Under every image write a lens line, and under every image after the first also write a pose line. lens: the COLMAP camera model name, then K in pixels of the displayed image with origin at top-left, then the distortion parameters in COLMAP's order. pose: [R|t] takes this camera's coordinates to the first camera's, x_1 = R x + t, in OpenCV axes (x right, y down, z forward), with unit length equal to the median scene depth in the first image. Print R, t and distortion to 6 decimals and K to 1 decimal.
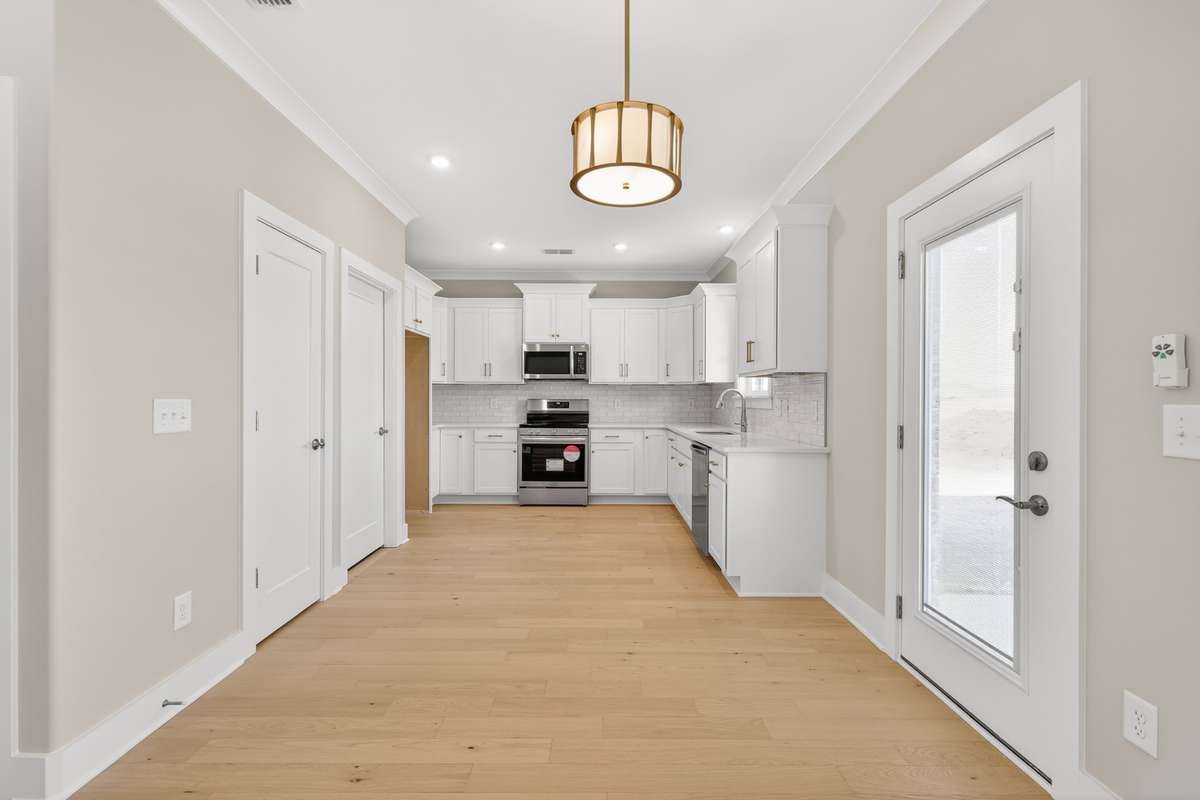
lens RADIAL K [[520.7, 0, 597.1], [0, 520.7, 400.0], [0, 0, 1]] dist [0.004613, -0.000219]
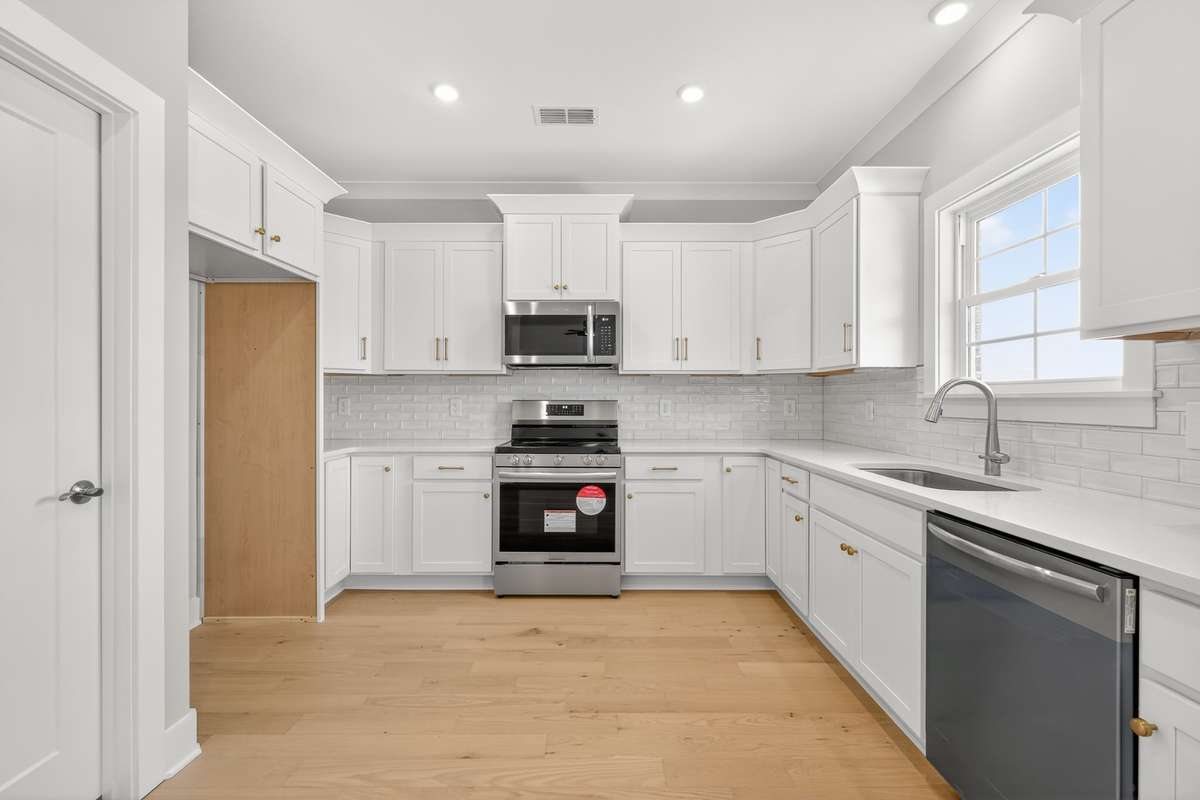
lens RADIAL K [[520.7, 0, 599.7], [0, 520.7, 398.1], [0, 0, 1]] dist [0.004613, -0.000219]
pose [[0.999997, -0.002253, 0.000382, -0.042047], [0.002255, 0.999992, -0.003295, -0.002284], [-0.000375, 0.003296, 0.999994, 0.483001]]
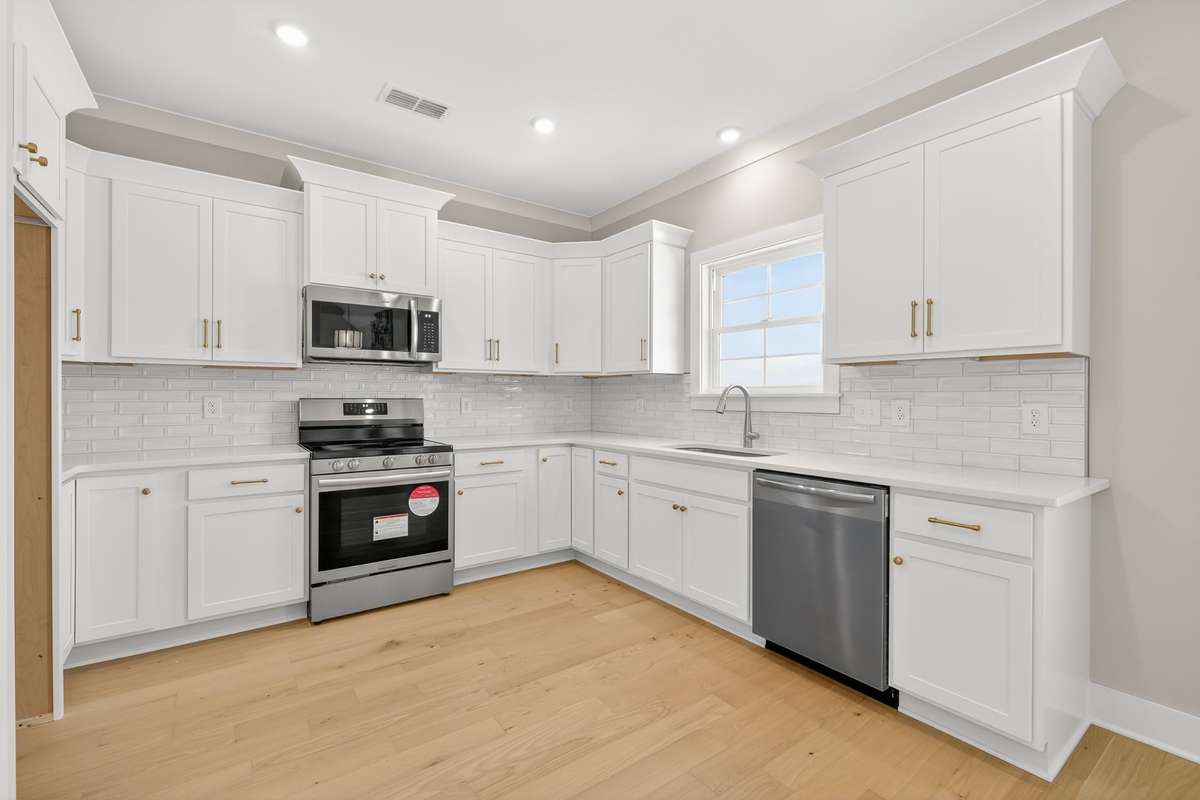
lens RADIAL K [[520.7, 0, 598.4], [0, 520.7, 398.3], [0, 0, 1]] dist [0.004613, -0.000219]
pose [[0.809586, -0.003258, 0.586993, -0.229040], [0.001770, 0.999994, 0.003110, -0.003389], [-0.586999, -0.001479, 0.809586, 0.492572]]
